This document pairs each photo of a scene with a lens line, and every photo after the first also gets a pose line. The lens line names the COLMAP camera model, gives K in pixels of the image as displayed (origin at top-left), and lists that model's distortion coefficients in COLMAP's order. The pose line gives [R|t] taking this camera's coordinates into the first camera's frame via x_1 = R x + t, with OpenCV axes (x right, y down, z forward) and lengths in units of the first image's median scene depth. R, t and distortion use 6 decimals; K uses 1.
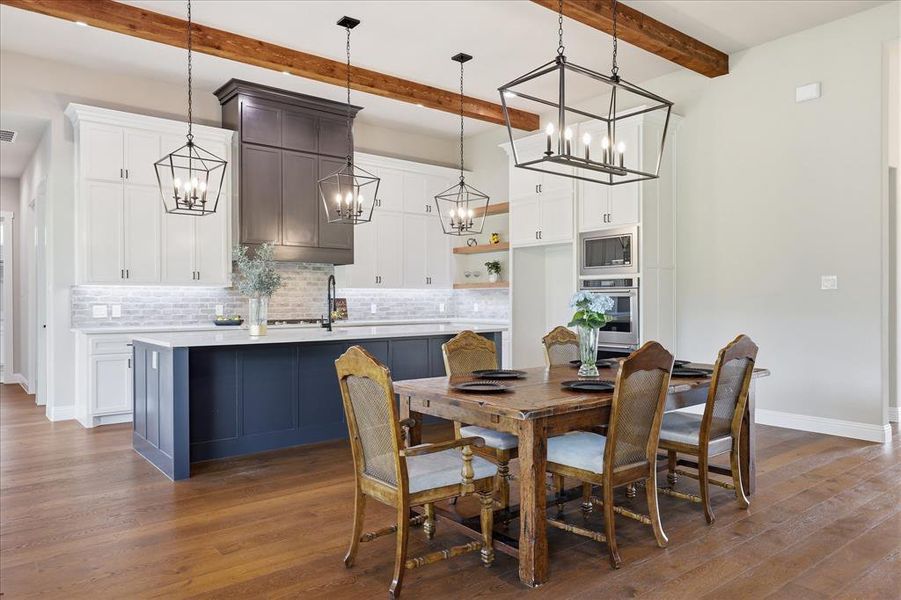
lens RADIAL K [[619.3, 0, 450.5], [0, 619.3, 300.0], [0, 0, 1]] dist [0.007492, 0.004370]
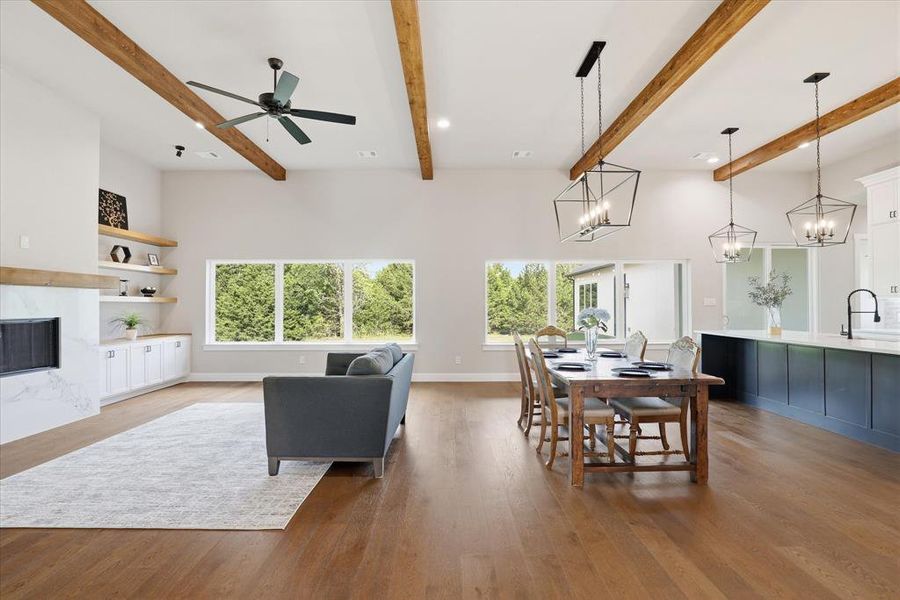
lens RADIAL K [[415.6, 0, 449.9], [0, 415.6, 301.8], [0, 0, 1]] dist [-0.035759, 0.007629]
pose [[-0.616997, -0.001959, -0.786963, 0.694414], [0.005076, 0.999966, -0.006470, -0.013825], [0.786949, -0.007986, -0.616966, 0.731120]]
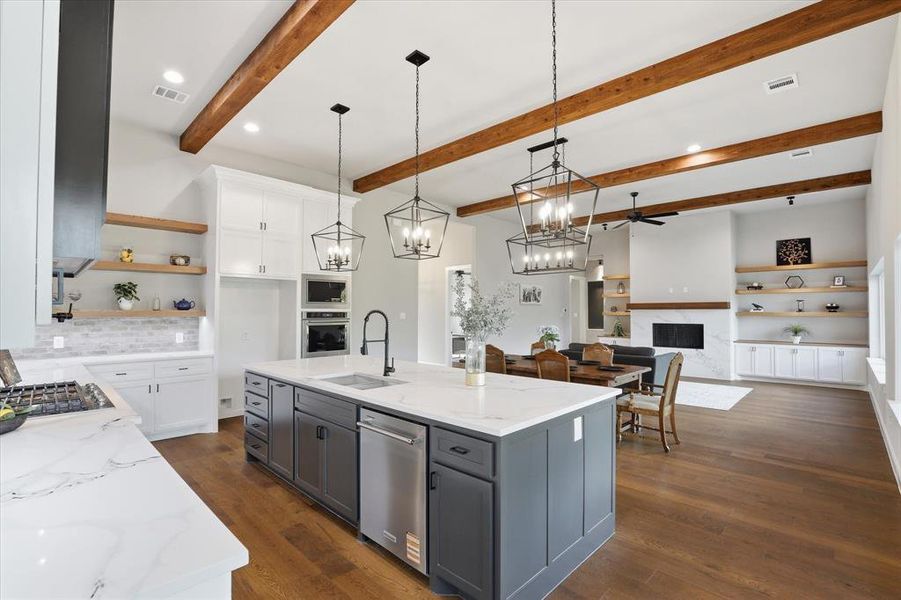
lens RADIAL K [[416.0, 0, 450.4], [0, 416.0, 301.8], [0, 0, 1]] dist [-0.035759, 0.007629]
pose [[-0.123387, 0.026874, 0.991995, -0.649021], [-0.001729, 0.999626, -0.027295, -0.031026], [-0.992357, -0.005083, -0.123294, 0.816832]]
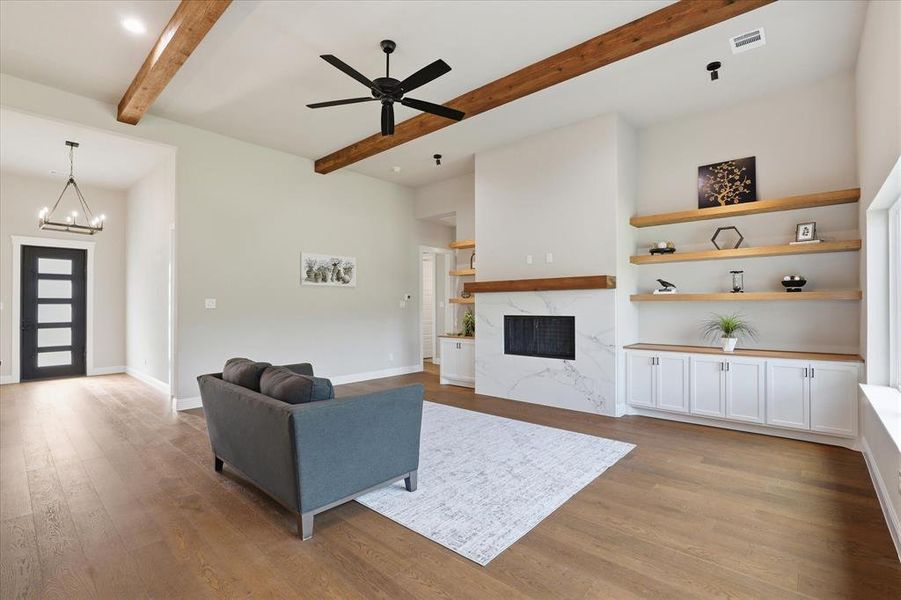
lens RADIAL K [[416.0, 0, 450.4], [0, 416.0, 301.8], [0, 0, 1]] dist [-0.035759, 0.007629]
pose [[-0.164566, 0.012109, 0.986292, -0.146467], [0.003952, 0.999925, -0.011617, -0.015128], [-0.986358, 0.001986, -0.164601, 0.193218]]
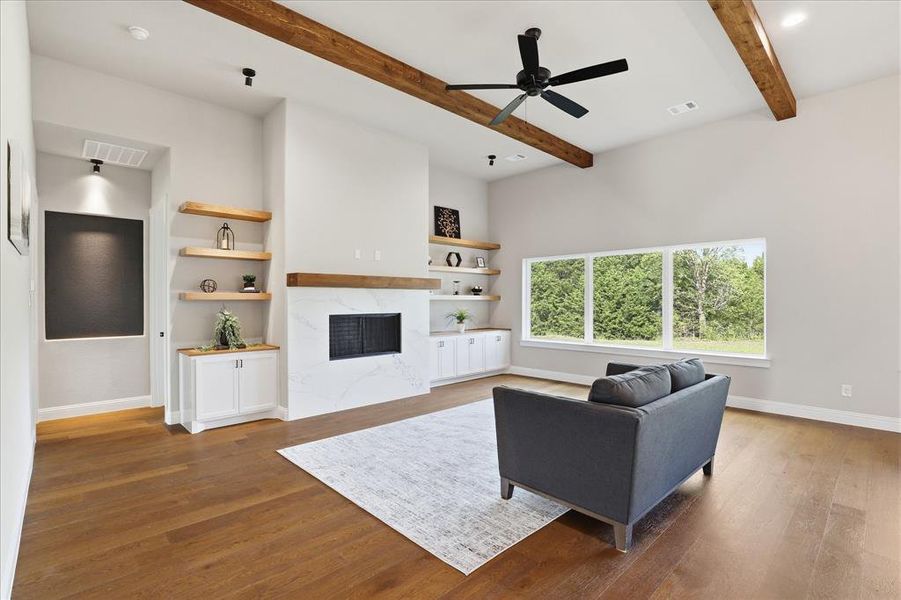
lens RADIAL K [[422.0, 0, 449.6], [0, 422.0, 302.1], [0, 0, 1]] dist [-0.028104, 0.000528]
pose [[-0.996317, 0.005860, -0.085546, 0.544620], [0.005759, 0.999982, 0.001434, -0.018967], [0.085553, 0.000936, -0.996333, 0.699288]]
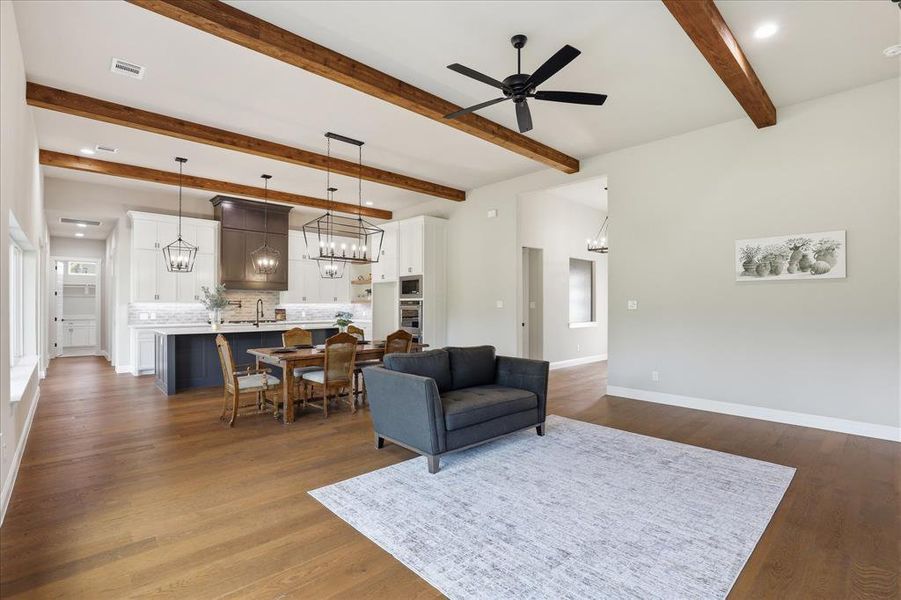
lens RADIAL K [[422.0, 0, 449.6], [0, 422.0, 302.1], [0, 0, 1]] dist [-0.028104, 0.000528]
pose [[0.997230, 0.005121, 0.074202, 0.268715], [-0.004714, 0.999973, -0.005656, -0.022034], [-0.074229, 0.005291, 0.997227, -0.333760]]
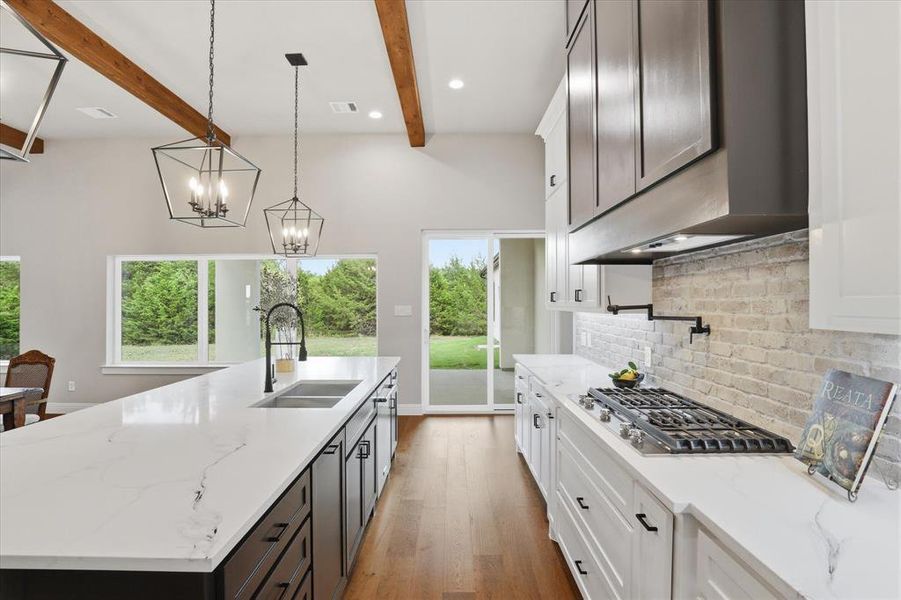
lens RADIAL K [[416.0, 0, 450.4], [0, 416.0, 301.8], [0, 0, 1]] dist [-0.035759, 0.007629]
pose [[-0.627632, 0.003052, -0.778504, 0.011756], [0.004791, 0.999989, 0.000058, -0.033644], [0.778495, -0.003693, -0.627639, 1.168581]]
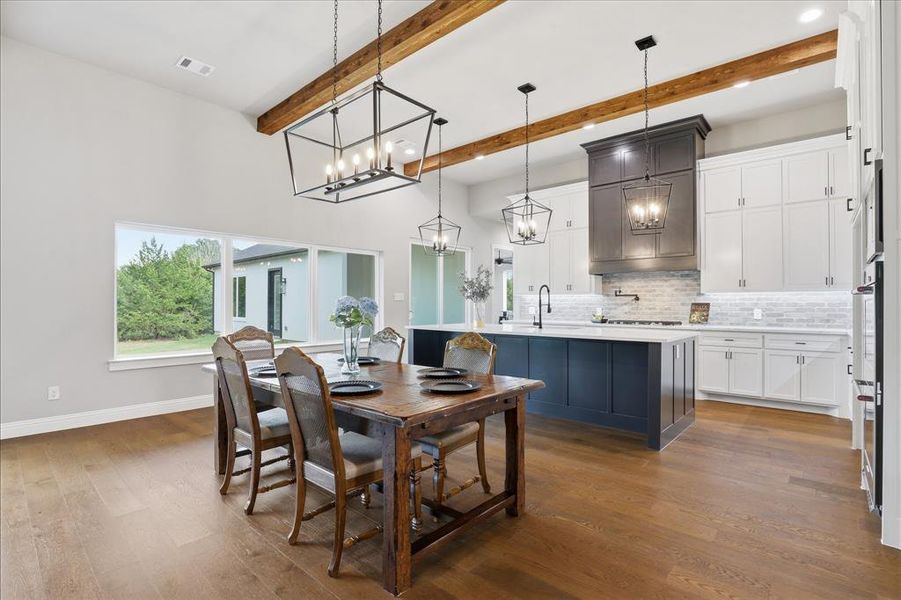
lens RADIAL K [[425.6, 0, 450.7], [0, 425.6, 301.6], [0, 0, 1]] dist [-0.026882, 0.002020]
pose [[0.170243, -0.002975, -0.985398, 0.532636], [-0.002733, 0.999990, -0.003491, -0.001665], [0.985398, 0.003287, 0.170233, 0.553128]]
